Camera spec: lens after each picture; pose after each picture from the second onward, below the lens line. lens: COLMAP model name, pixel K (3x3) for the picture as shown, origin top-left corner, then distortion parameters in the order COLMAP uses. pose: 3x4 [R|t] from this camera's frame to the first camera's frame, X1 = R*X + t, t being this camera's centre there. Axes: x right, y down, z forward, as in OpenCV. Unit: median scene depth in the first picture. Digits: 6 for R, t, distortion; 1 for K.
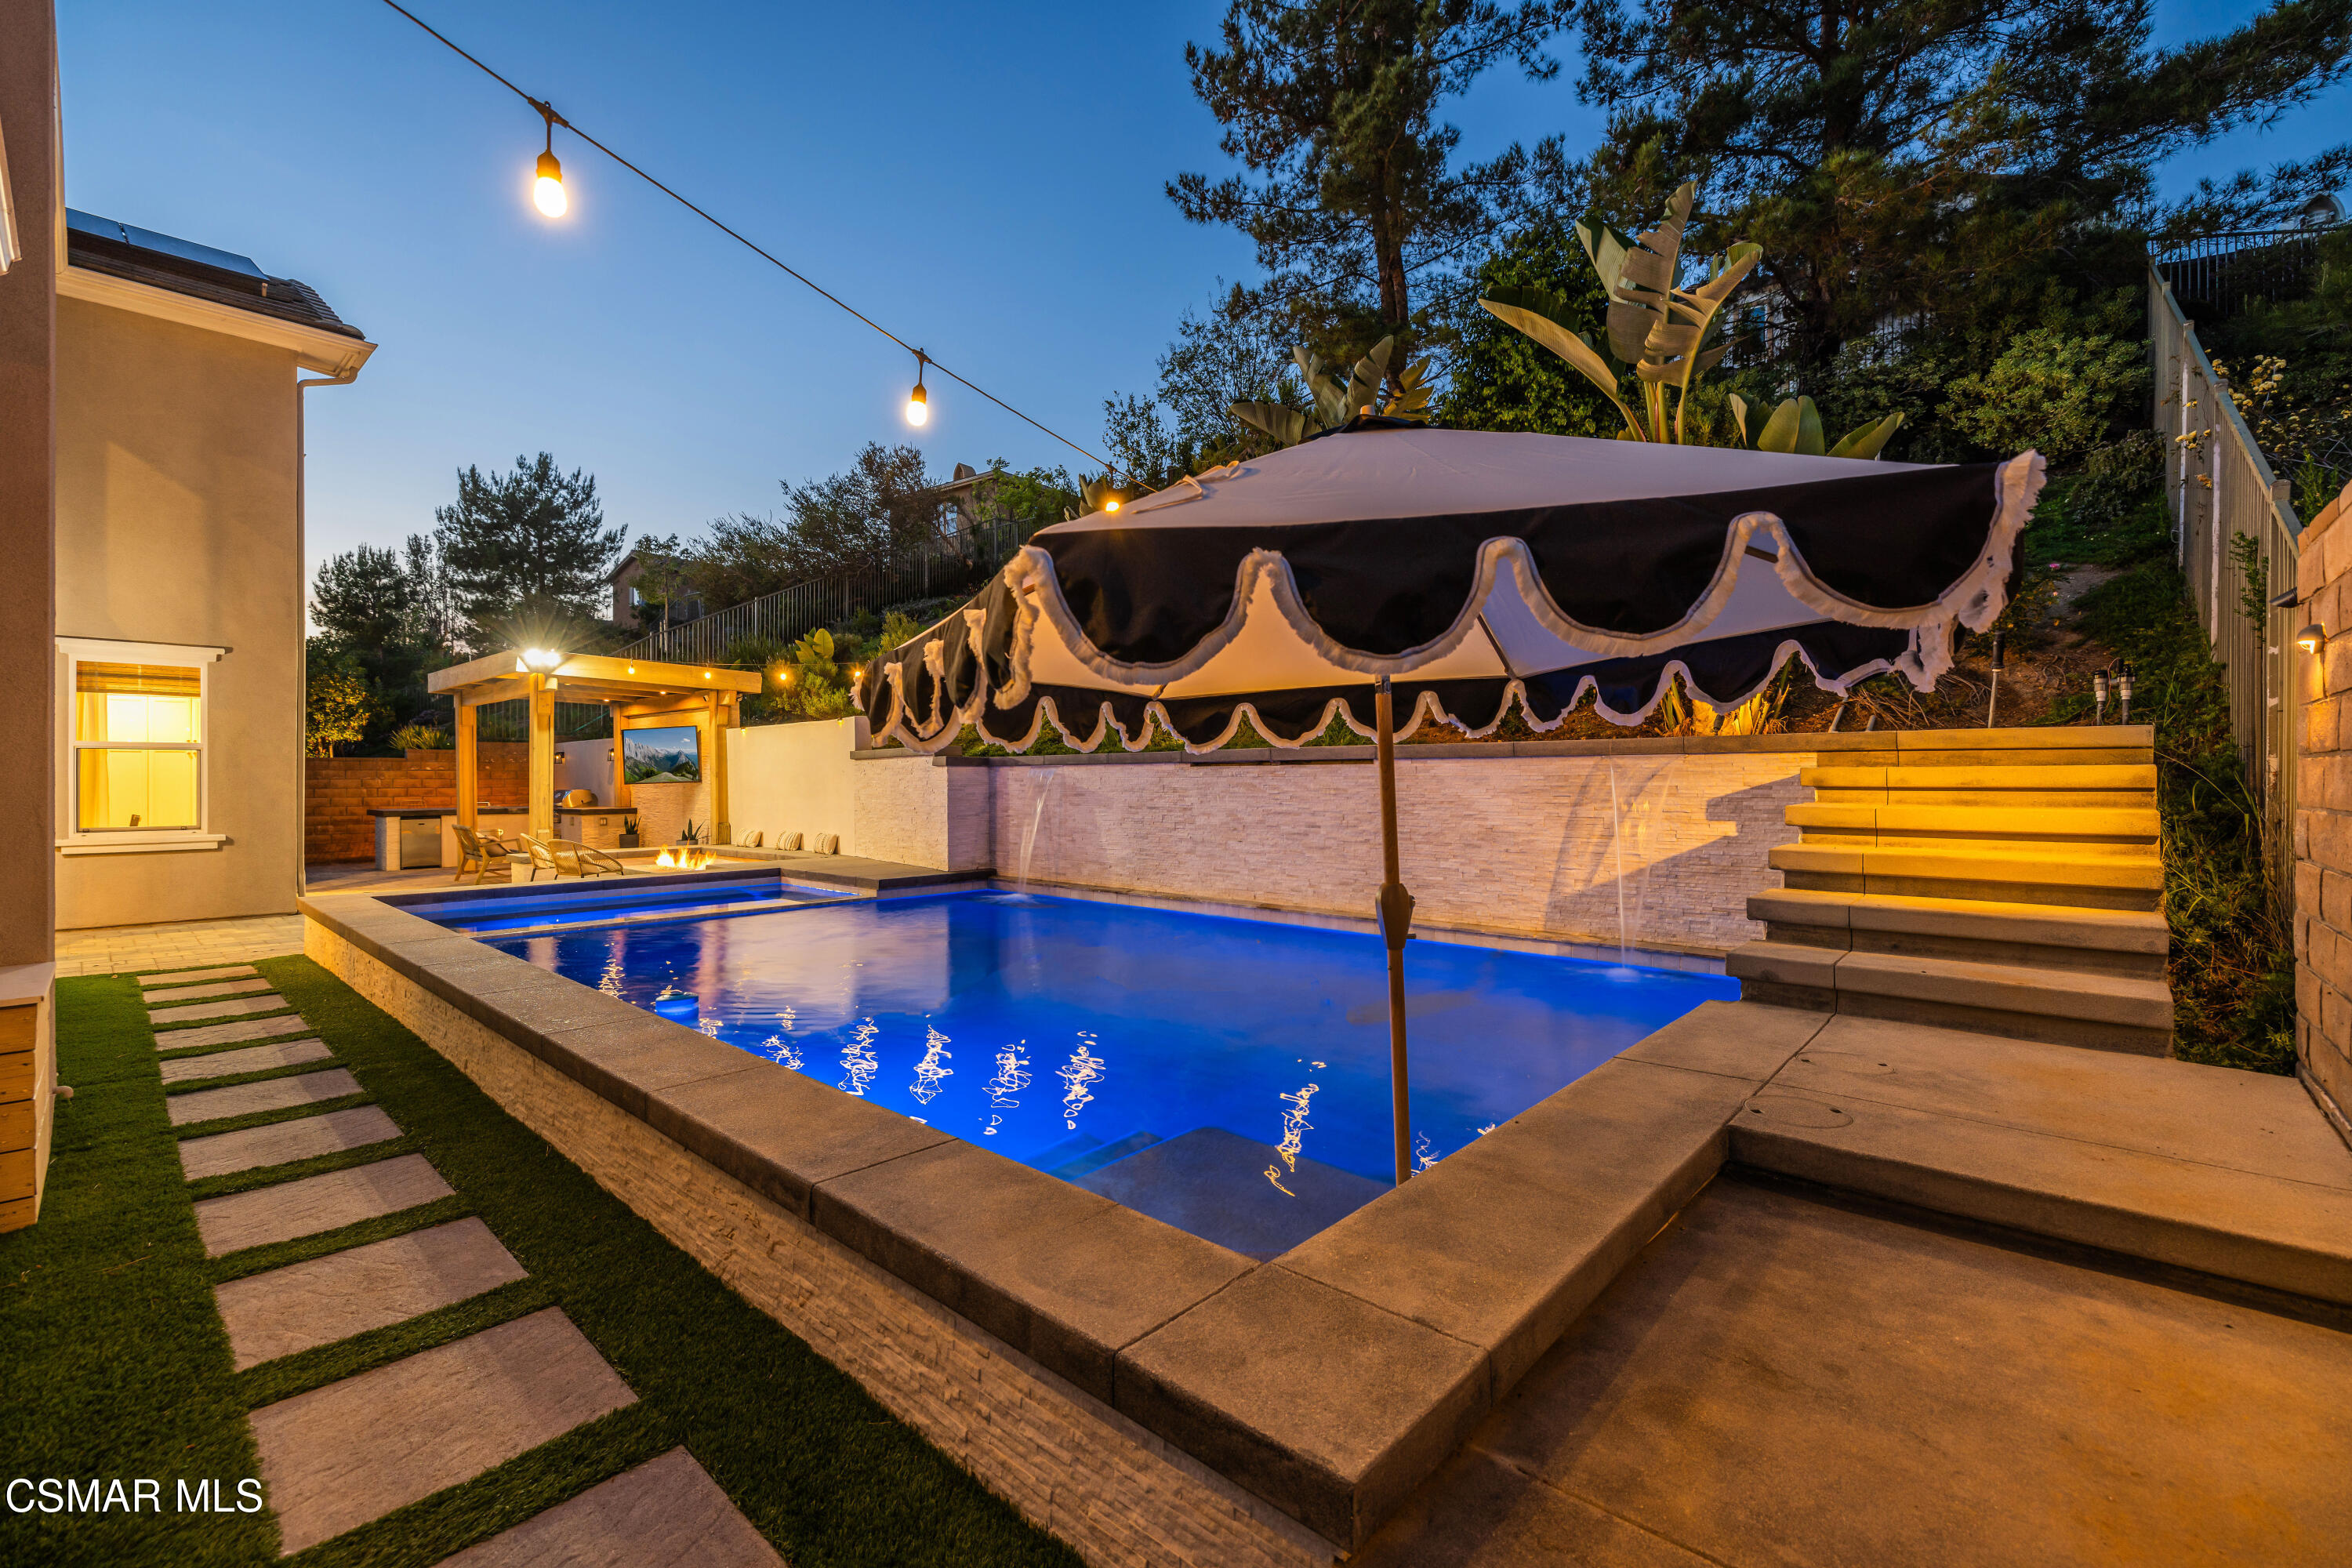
lens RADIAL K [[986.5, 0, 1172.1], [0, 986.5, 783.0], [0, 0, 1]] dist [0.000202, 0.000268]
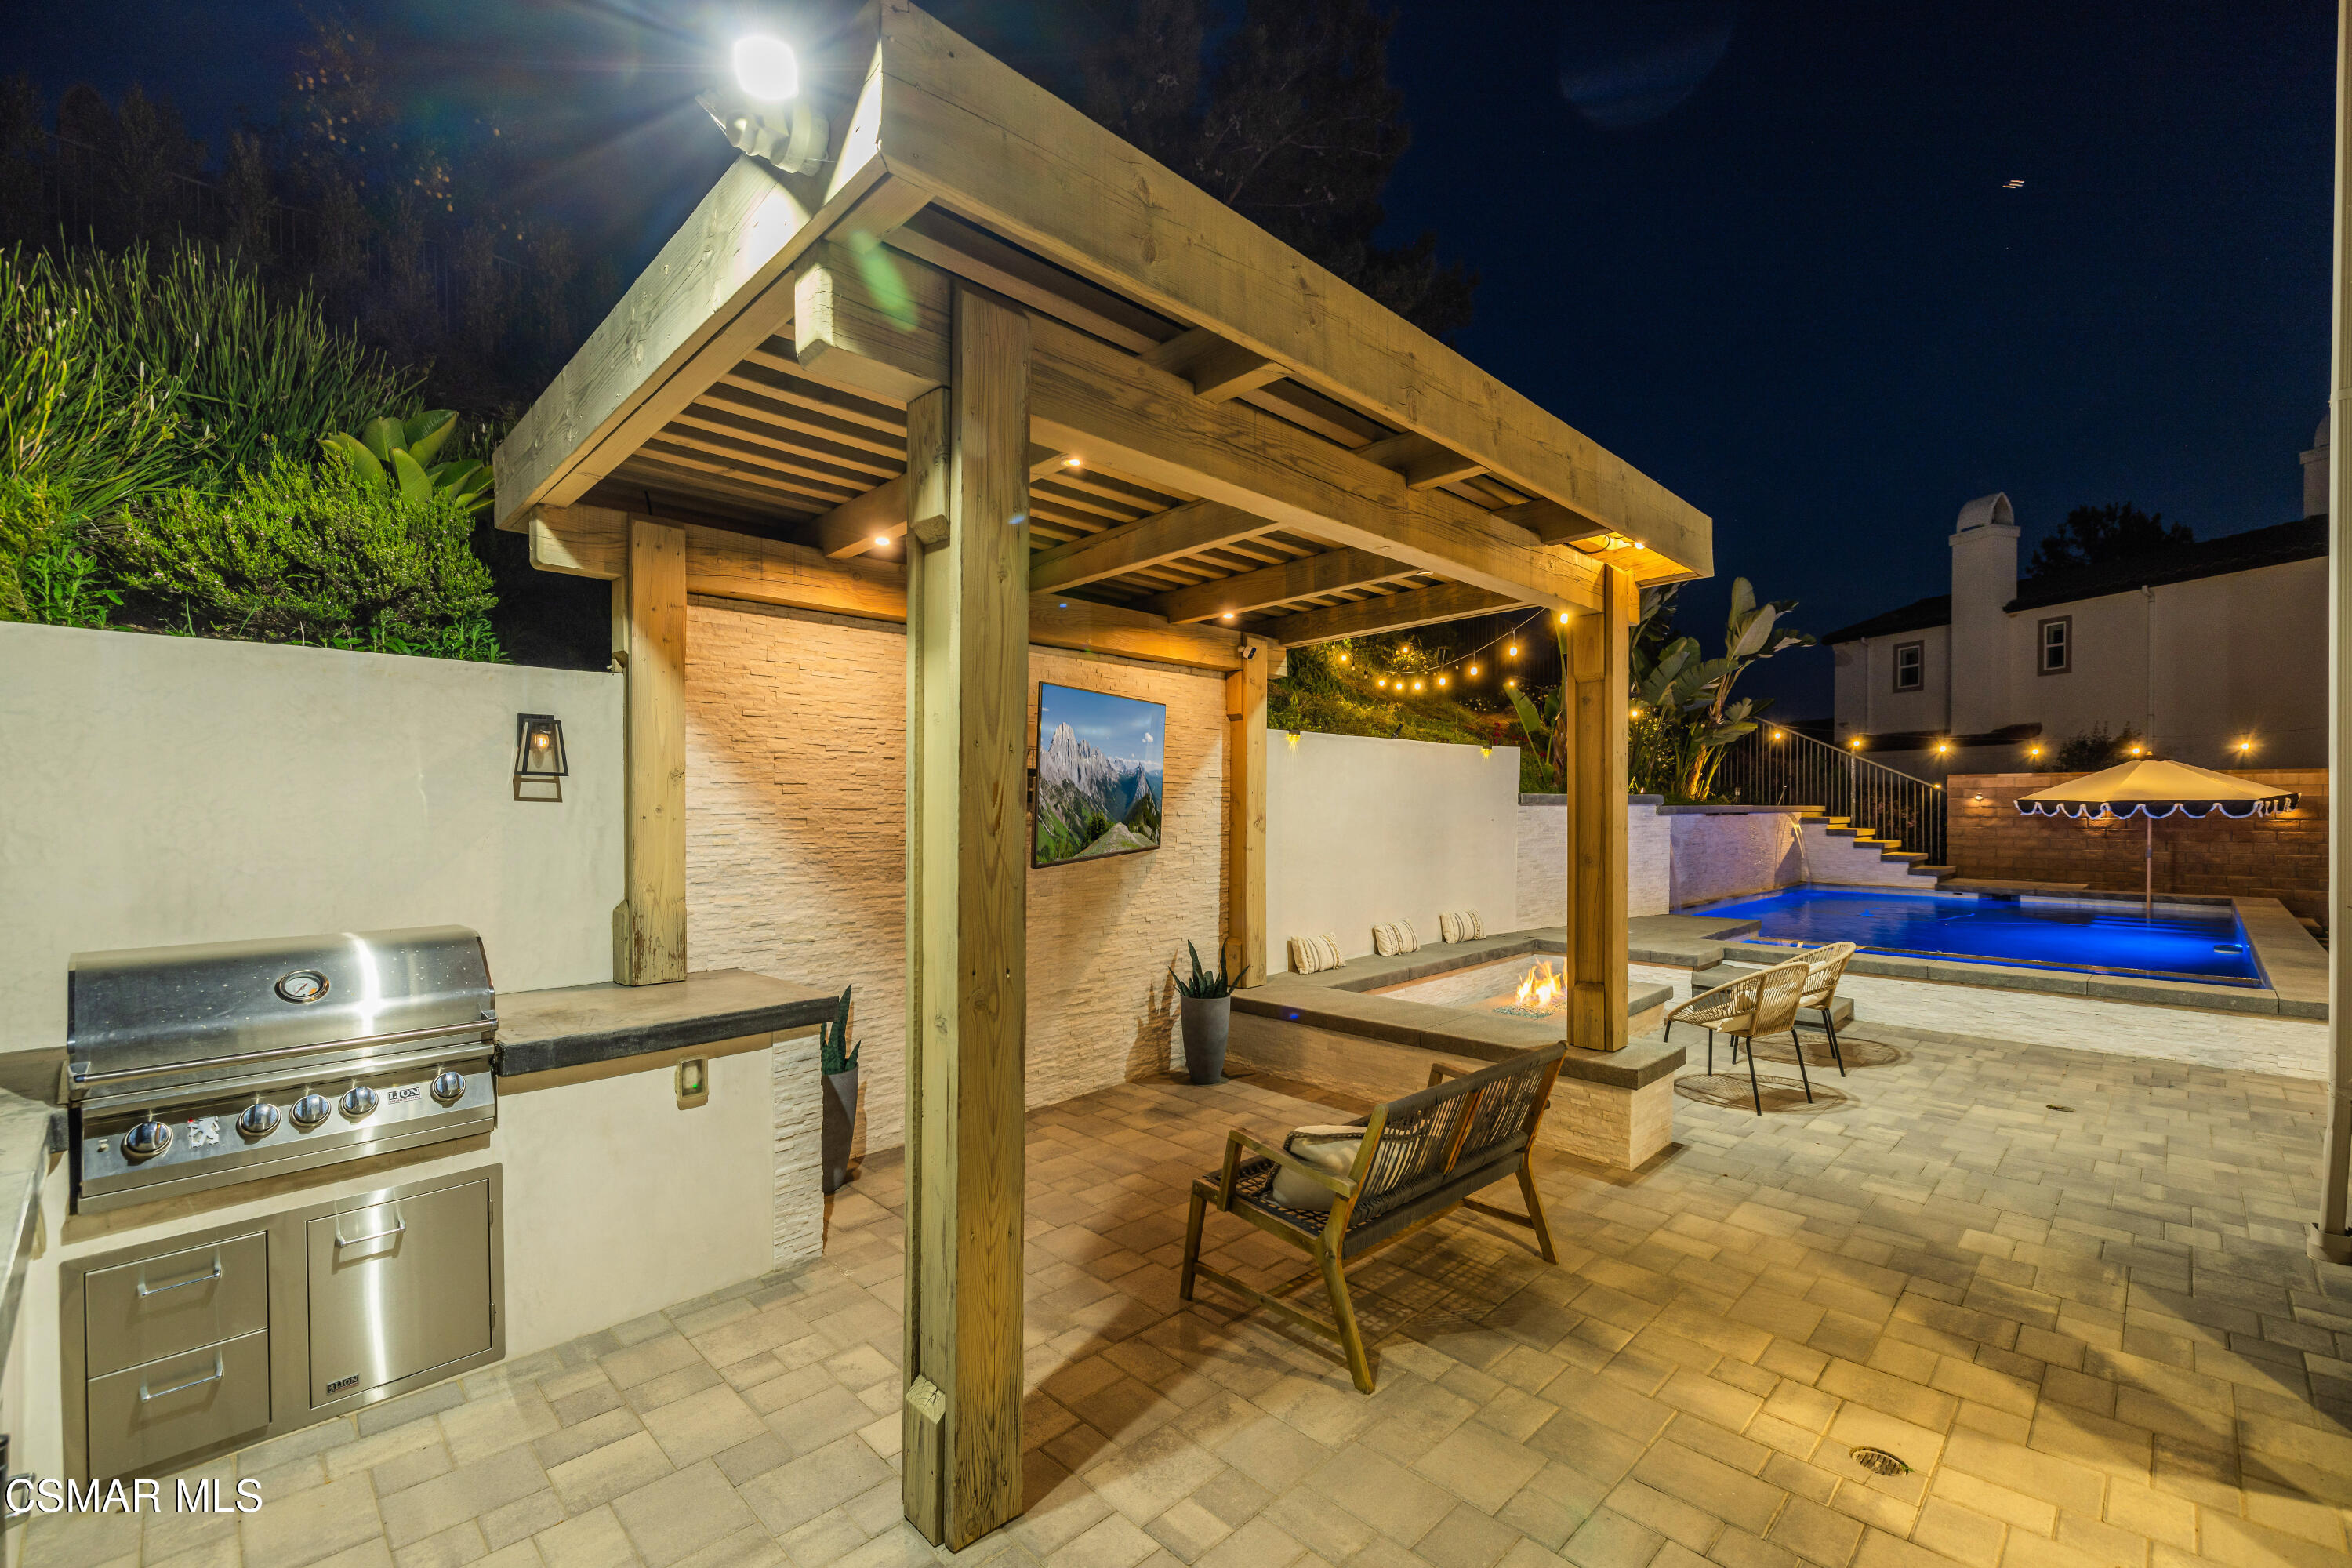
lens RADIAL K [[986.5, 0, 1169.7], [0, 986.5, 817.6], [0, 0, 1]] dist [0.000202, 0.000268]
pose [[0.060106, -0.010576, 0.998136, -0.903368], [0.000706, 0.999944, 0.010553, -0.017930], [-0.998192, 0.000070, 0.060111, 1.003358]]
